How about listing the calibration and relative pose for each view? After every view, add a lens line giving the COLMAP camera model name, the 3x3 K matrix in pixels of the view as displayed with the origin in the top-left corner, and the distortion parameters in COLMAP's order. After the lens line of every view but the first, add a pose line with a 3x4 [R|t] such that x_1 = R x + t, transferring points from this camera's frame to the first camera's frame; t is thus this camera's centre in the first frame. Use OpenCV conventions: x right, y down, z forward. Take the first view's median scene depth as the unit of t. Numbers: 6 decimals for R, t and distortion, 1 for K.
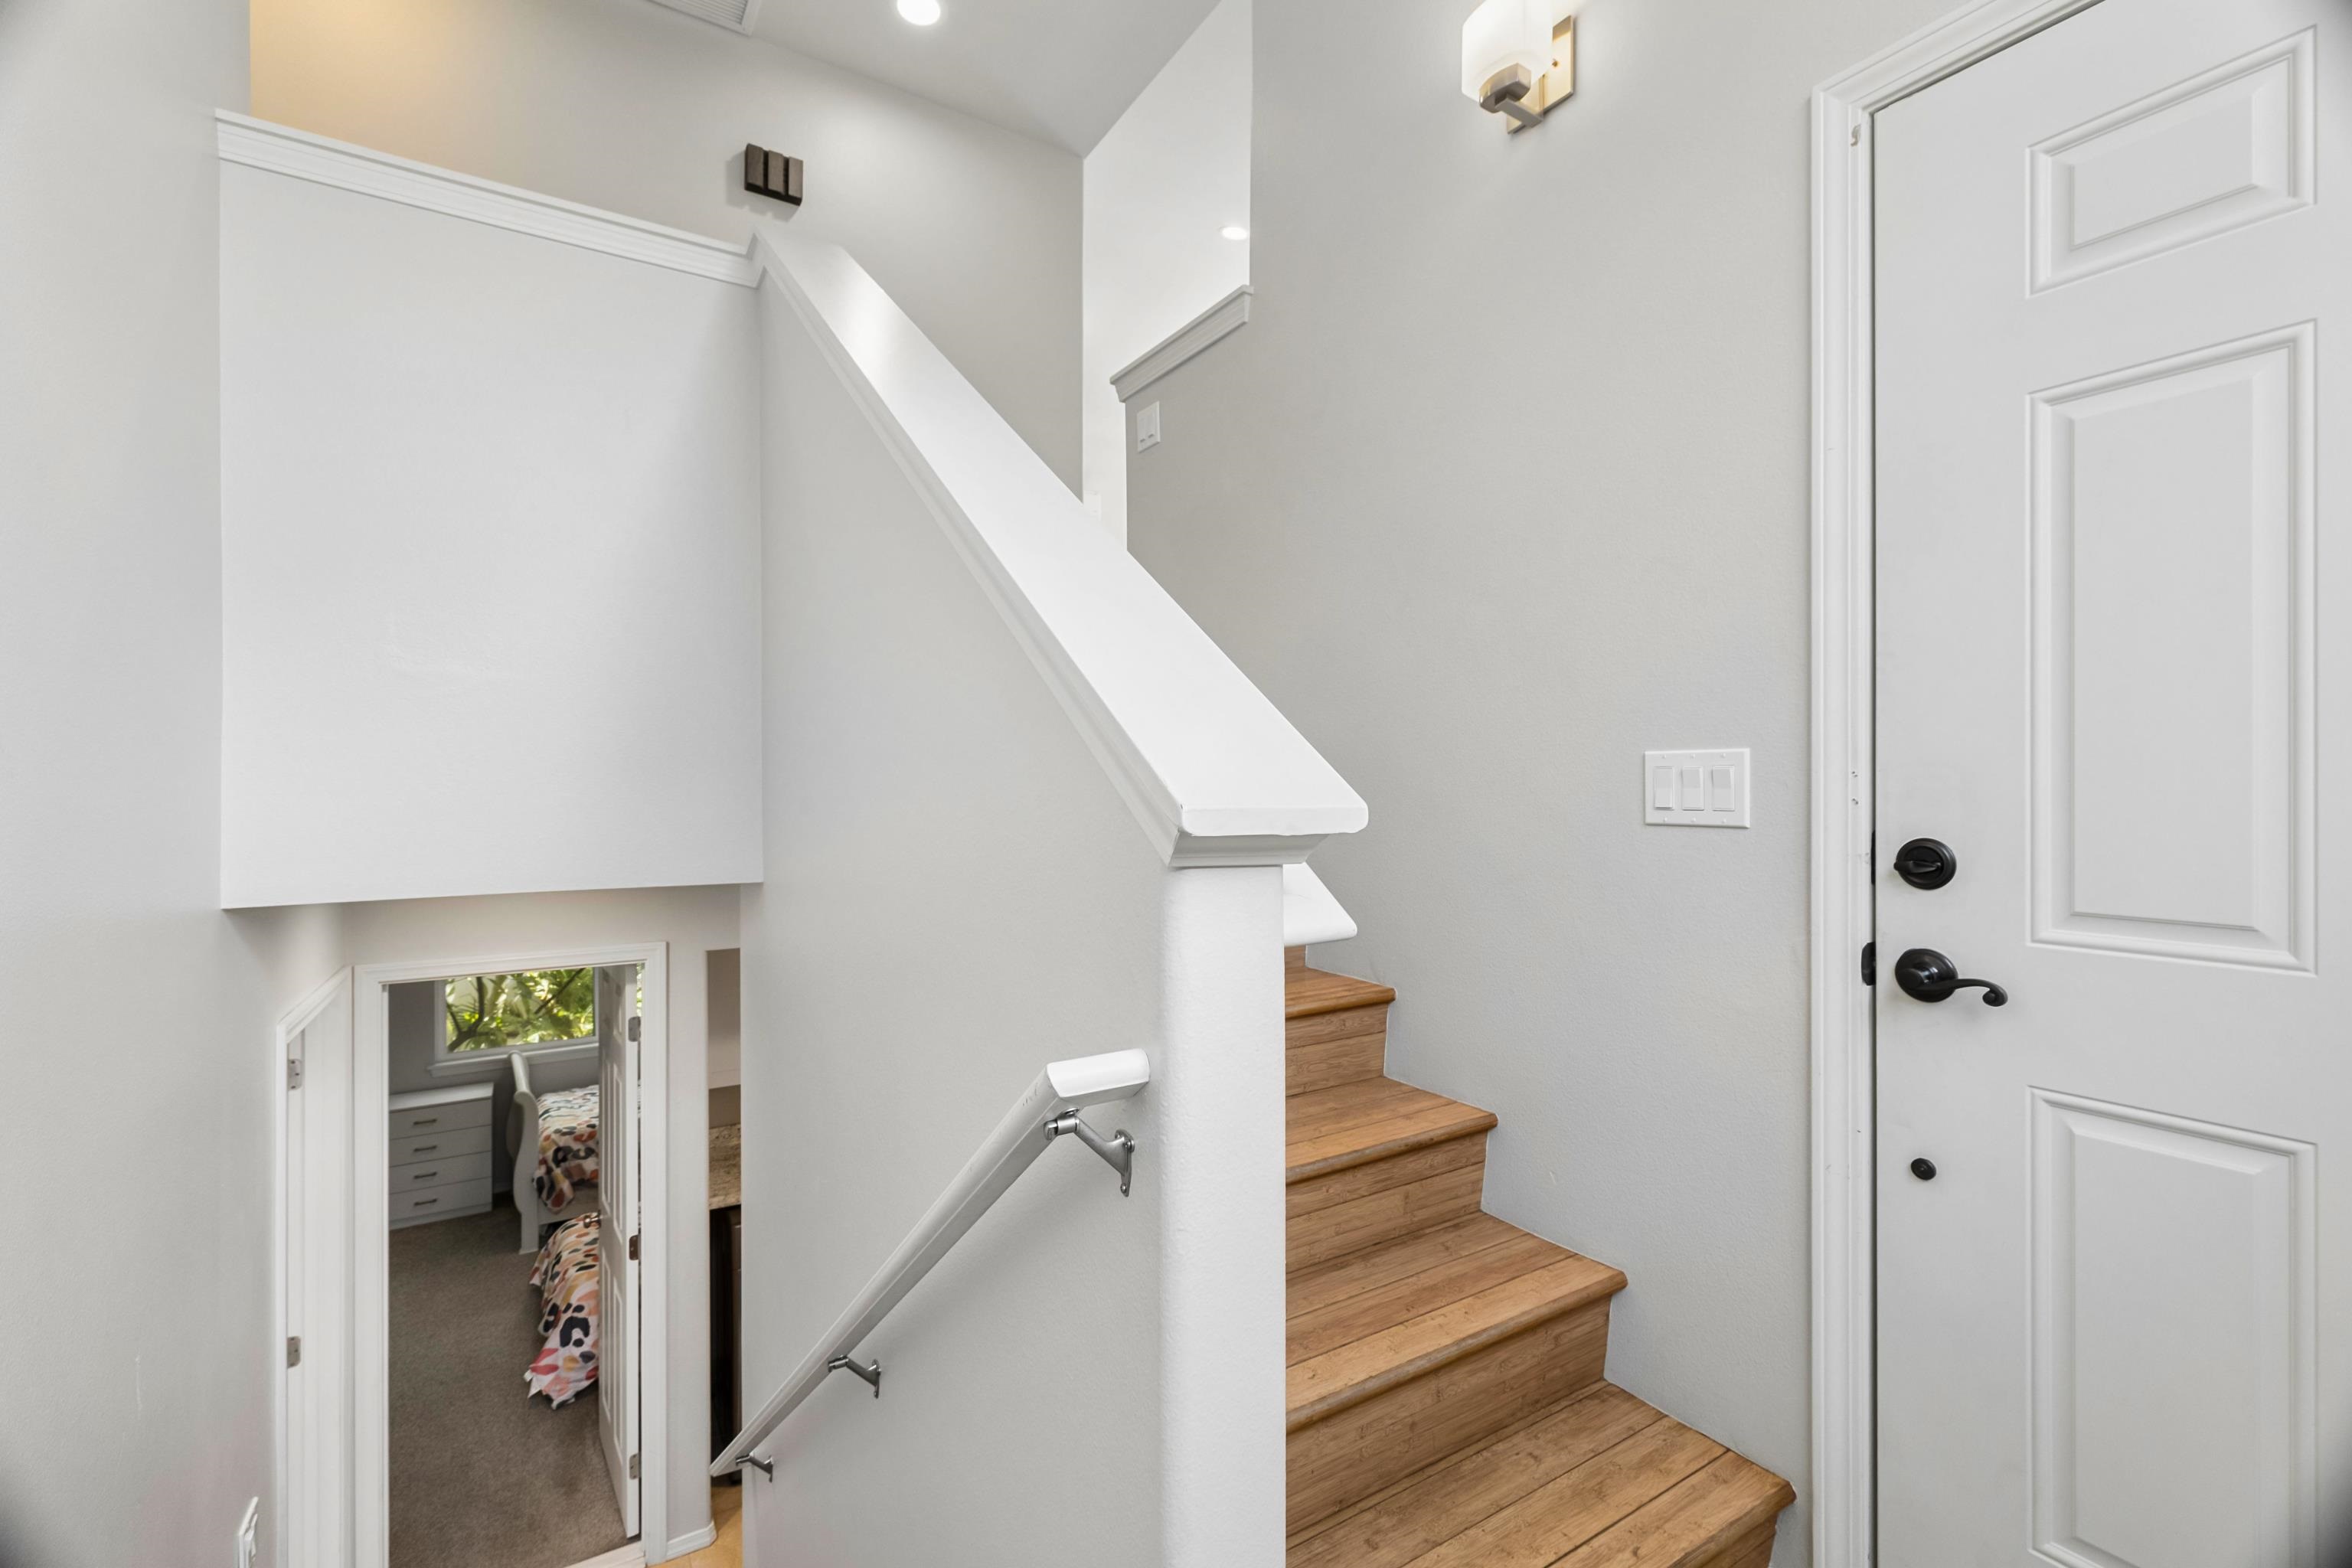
lens RADIAL K [[1021.0, 0, 1175.9], [0, 1021.0, 785.3], [0, 0, 1]] dist [-0.008975, 0.000844]
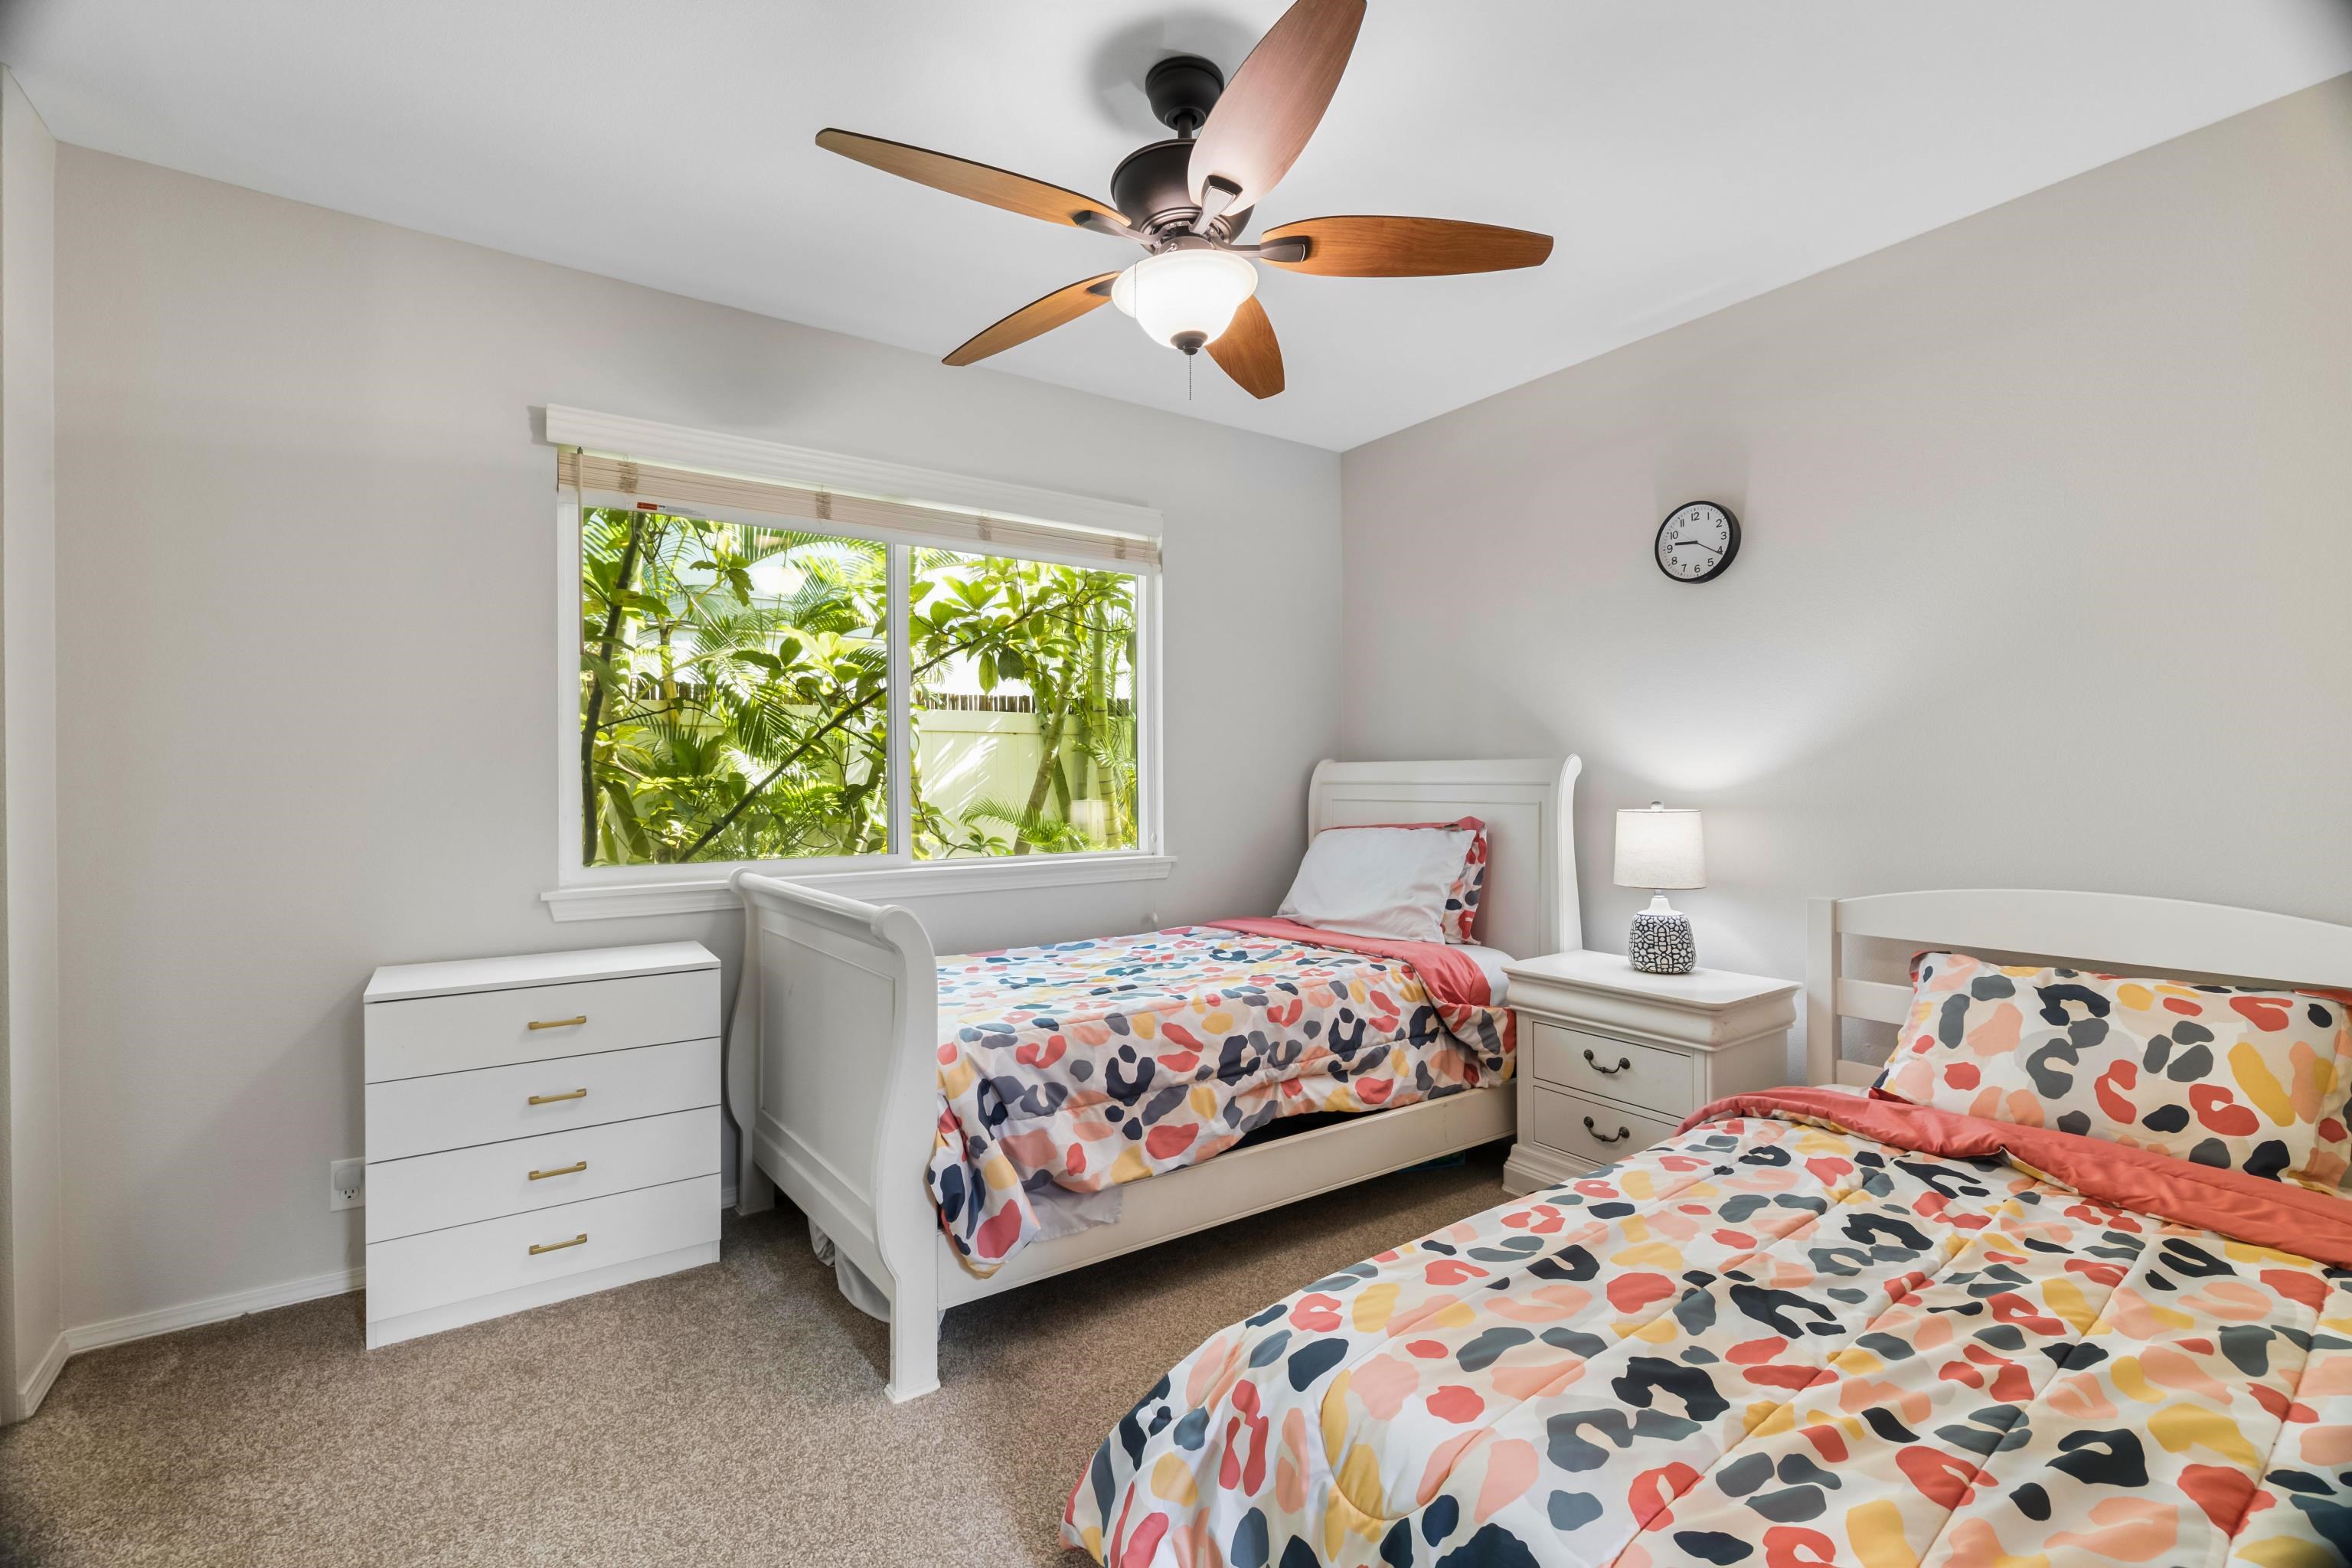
lens RADIAL K [[1021.0, 0, 1170.9], [0, 1021.0, 781.4], [0, 0, 1]] dist [-0.008975, 0.000844]
pose [[0.999368, -0.000183, 0.035539, -0.554661], [0.000406, 0.999980, -0.006268, 0.257155], [-0.035537, 0.006278, 0.999349, 0.652132]]
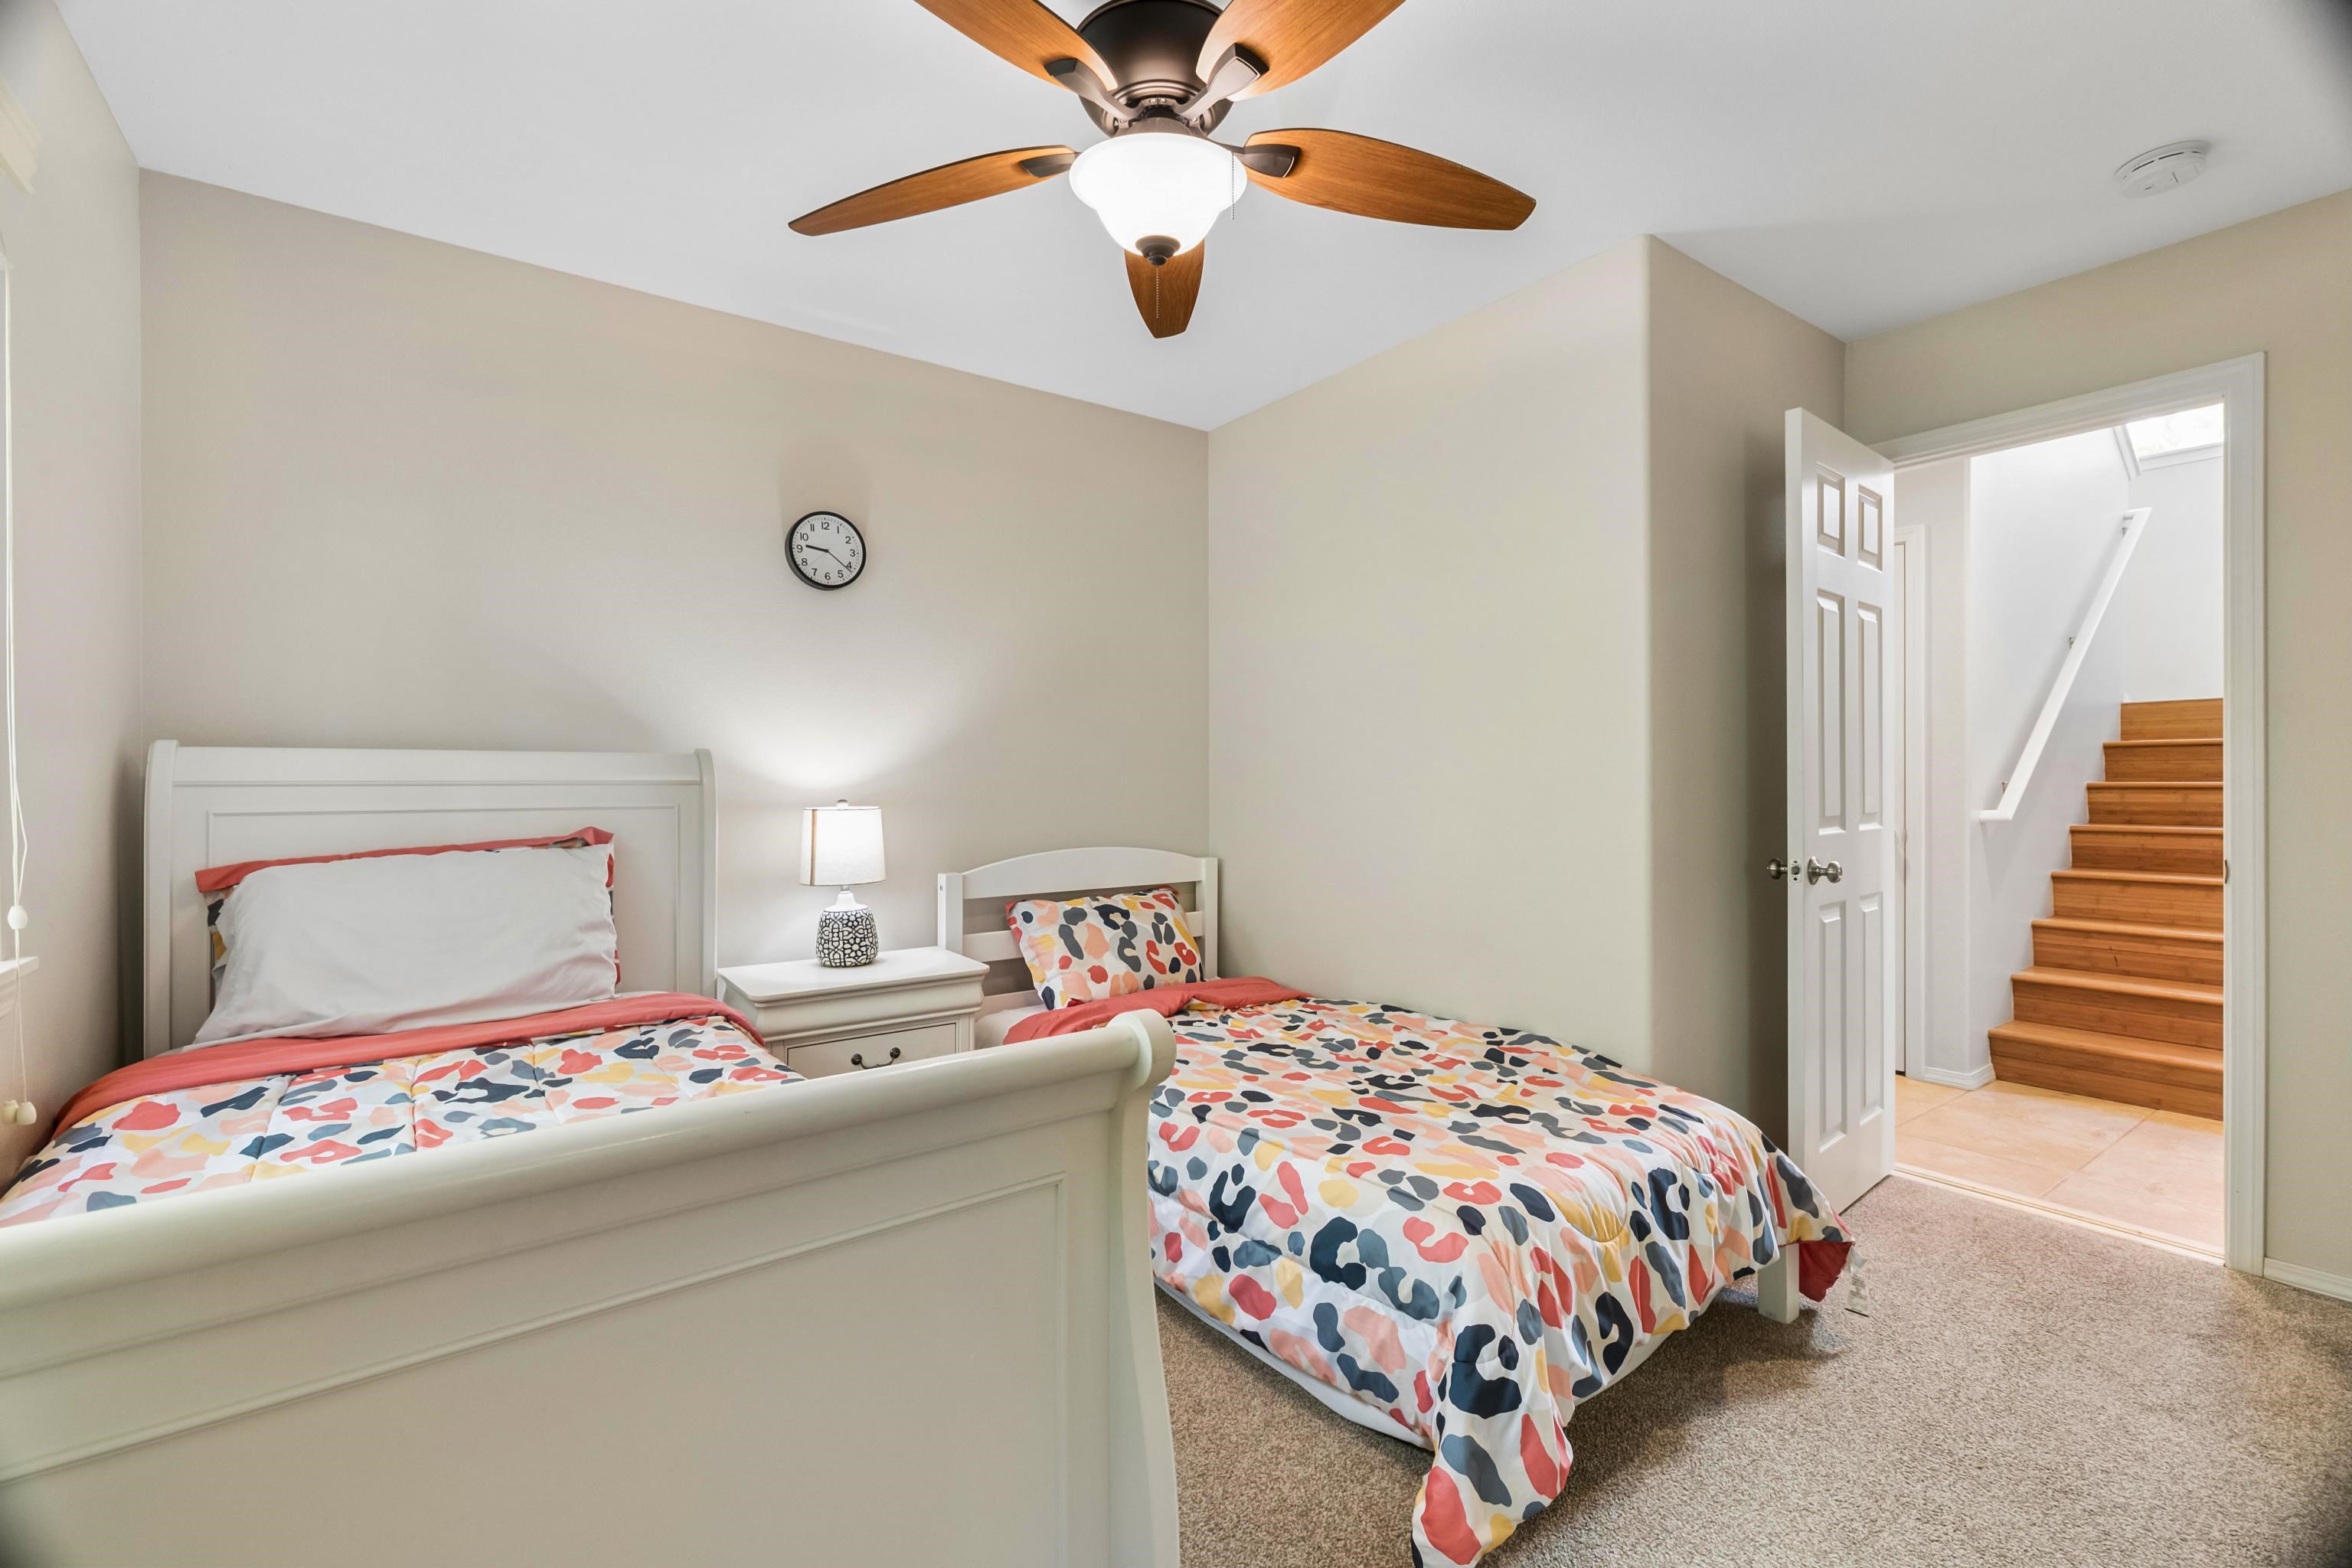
lens RADIAL K [[1021.0, 0, 1179.2], [0, 1021.0, 781.8], [0, 0, 1]] dist [-0.008975, 0.000844]
pose [[-0.054628, -0.003954, 0.998499, -0.969342], [0.009153, 0.999948, 0.004461, 0.252990], [-0.998465, 0.009383, -0.054589, 1.202125]]
